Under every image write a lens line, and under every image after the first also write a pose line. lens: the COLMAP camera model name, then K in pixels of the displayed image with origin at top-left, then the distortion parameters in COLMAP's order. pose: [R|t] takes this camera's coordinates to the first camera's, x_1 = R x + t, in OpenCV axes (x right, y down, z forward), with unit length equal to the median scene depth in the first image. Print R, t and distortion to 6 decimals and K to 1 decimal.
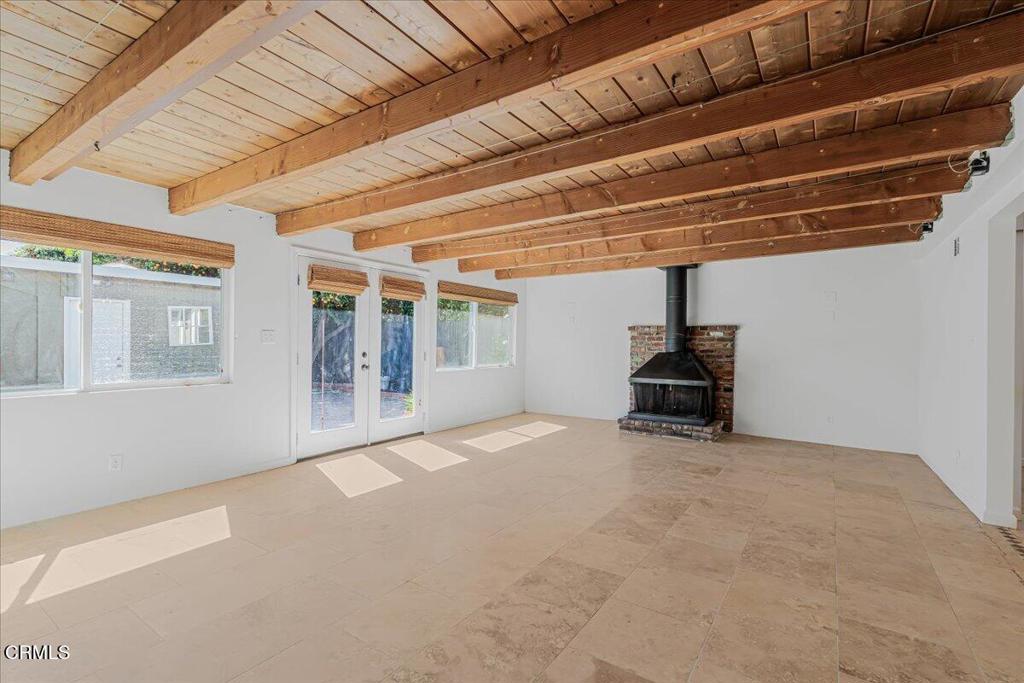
lens RADIAL K [[452.0, 0, 510.9], [0, 452.0, 344.2], [0, 0, 1]] dist [-0.000152, -0.000042]
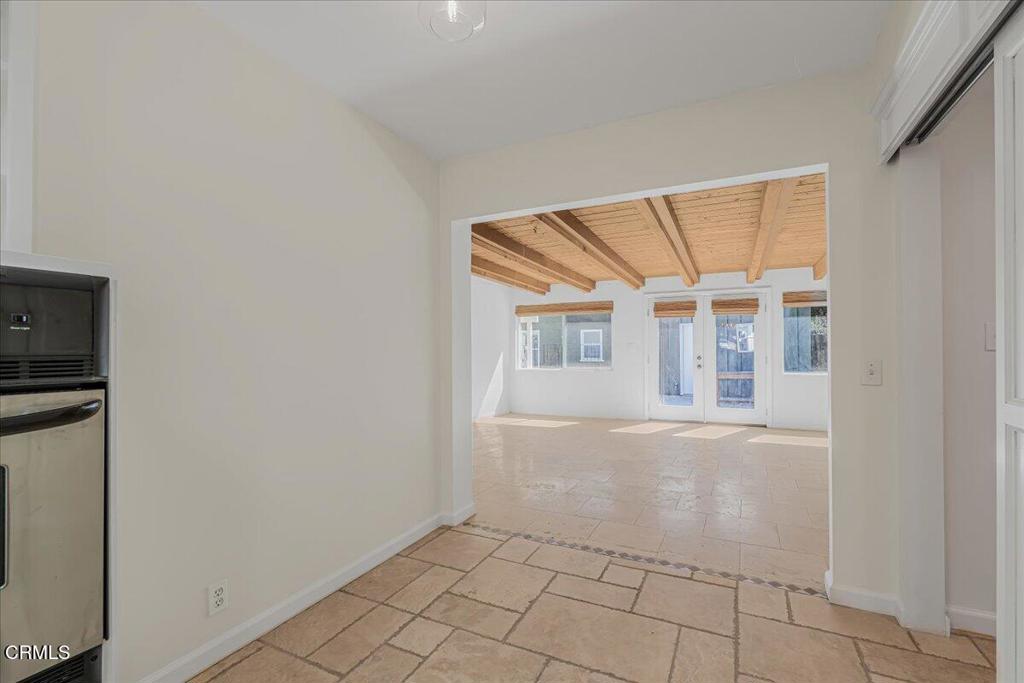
lens RADIAL K [[452.0, 0, 510.9], [0, 452.0, 344.2], [0, 0, 1]] dist [-0.000152, -0.000042]
pose [[0.131644, -0.016876, -0.991153, 1.008590], [0.004502, 0.999855, -0.016426, 0.000950], [0.991287, -0.002300, 0.131700, 0.223605]]
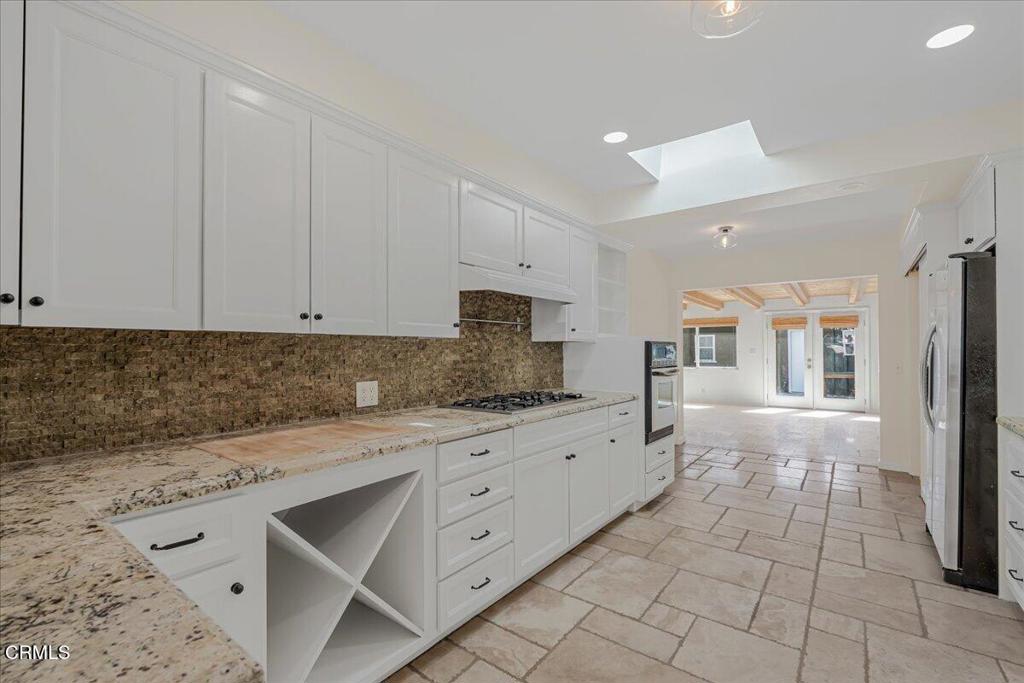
lens RADIAL K [[448.9, 0, 519.4], [0, 448.9, 346.4], [0, 0, 1]] dist [0.001853, -0.000068]
pose [[-0.037803, -0.013167, -0.999198, 1.598649], [0.000901, 0.999912, -0.013210, -0.010319], [0.999285, -0.001400, -0.037788, -0.140768]]
